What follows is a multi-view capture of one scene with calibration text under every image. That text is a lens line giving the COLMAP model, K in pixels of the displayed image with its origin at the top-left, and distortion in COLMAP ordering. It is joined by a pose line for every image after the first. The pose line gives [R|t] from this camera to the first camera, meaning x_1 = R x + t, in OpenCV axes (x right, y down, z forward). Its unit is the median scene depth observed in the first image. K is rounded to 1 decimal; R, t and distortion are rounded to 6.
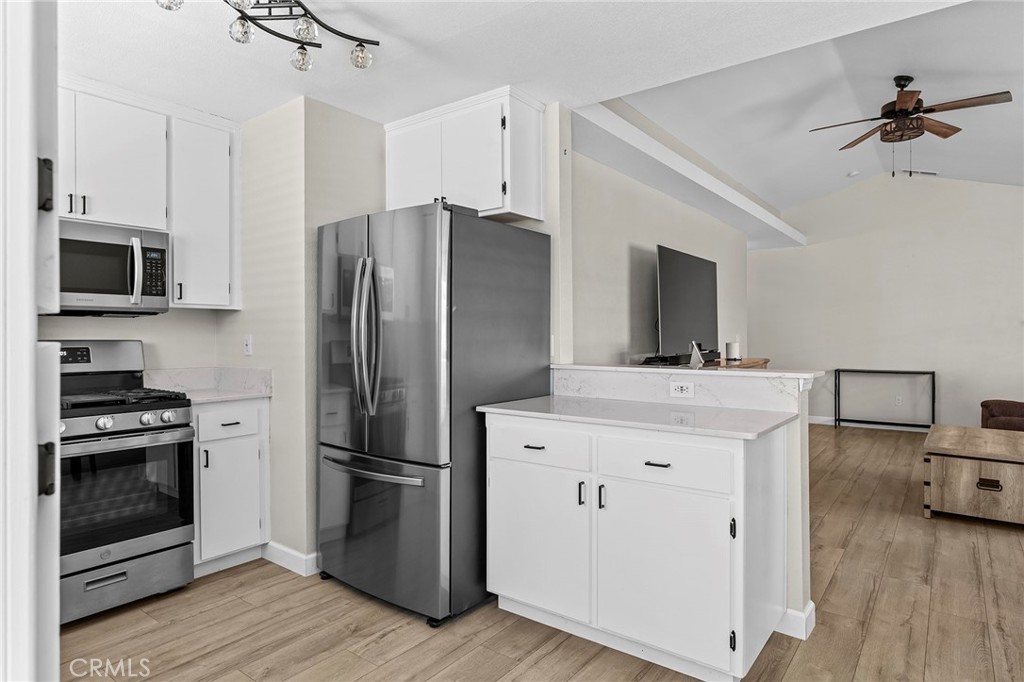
lens RADIAL K [[589.2, 0, 512.0], [0, 589.2, 341.0], [0, 0, 1]] dist [0.003033, -0.000197]
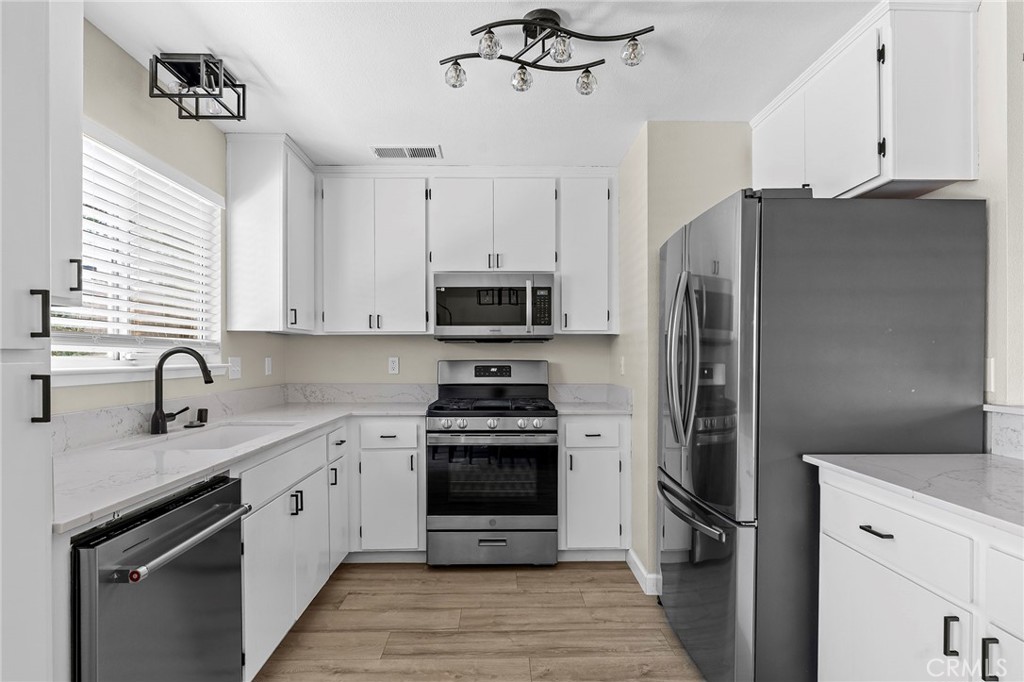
lens RADIAL K [[500.4, 0, 509.2], [0, 500.4, 361.6], [0, 0, 1]] dist [-0.003318, -0.000110]
pose [[0.616654, 0.010618, -0.787162, 0.190247], [-0.009648, 0.999936, 0.005931, -0.005299], [0.787175, 0.003937, 0.616717, 0.298524]]
